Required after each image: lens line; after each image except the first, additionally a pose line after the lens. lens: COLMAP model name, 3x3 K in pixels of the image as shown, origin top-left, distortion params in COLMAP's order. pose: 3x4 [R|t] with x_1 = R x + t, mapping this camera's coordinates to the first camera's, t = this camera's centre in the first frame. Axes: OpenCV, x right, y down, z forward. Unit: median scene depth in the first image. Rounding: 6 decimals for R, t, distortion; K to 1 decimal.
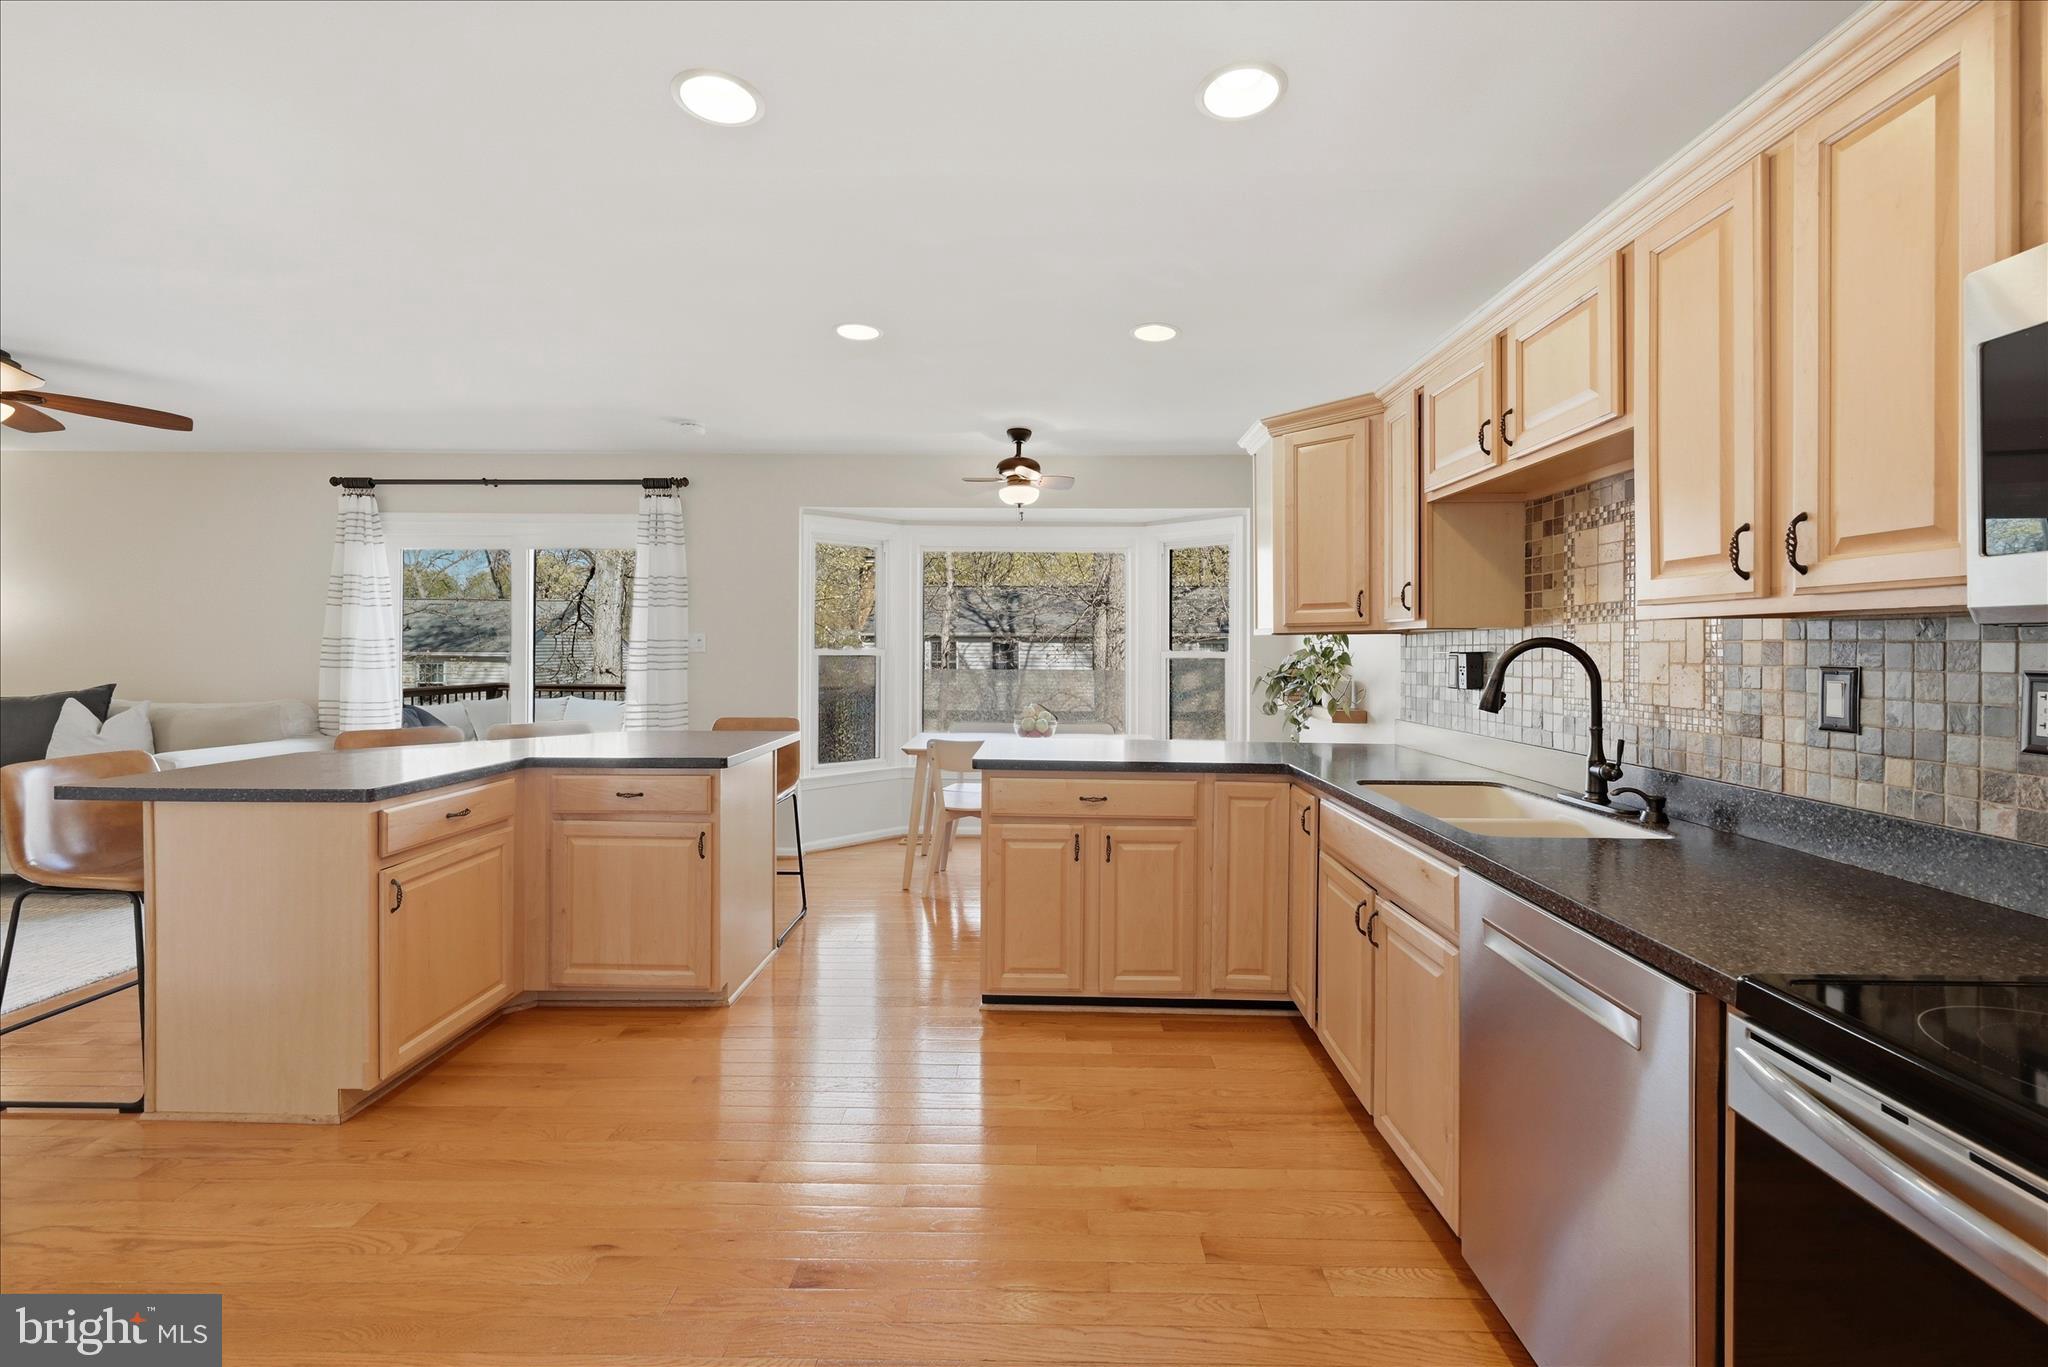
lens RADIAL K [[959.6, 0, 1029.1], [0, 959.6, 637.8], [0, 0, 1]] dist [0.000049, 0.000330]
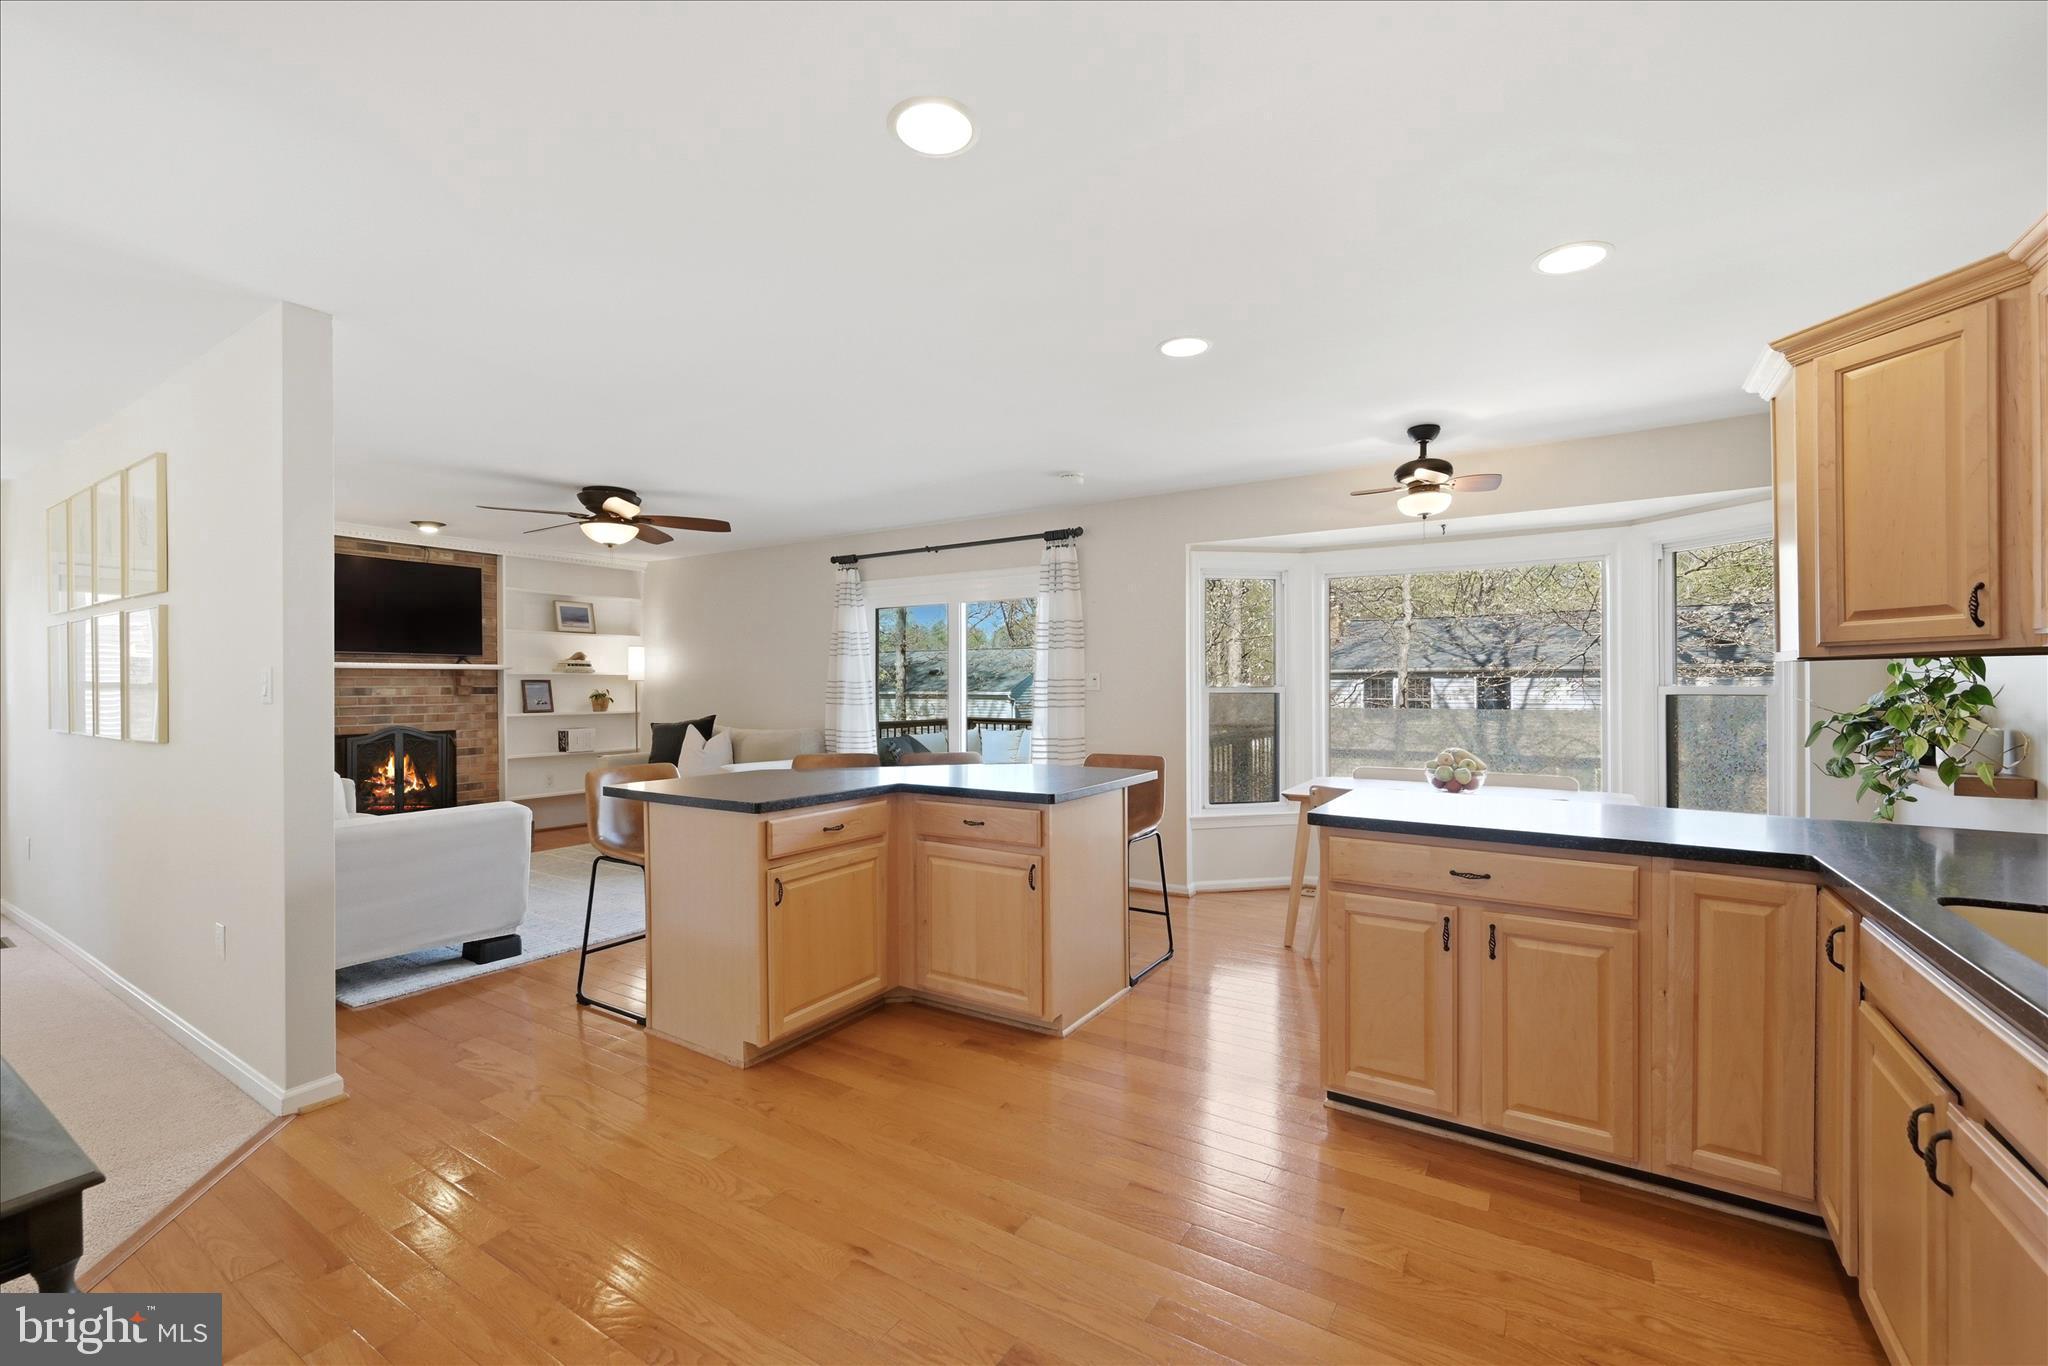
lens RADIAL K [[866.0, 0, 1024.0], [0, 866.0, 683.0], [0, 0, 1]] dist [0.000976, 0.000244]
pose [[0.822061, -0.010808, -0.569297, 0.157559], [0.013853, 0.999904, 0.001020, 0.005204], [0.569231, -0.008725, 0.822131, 0.195941]]
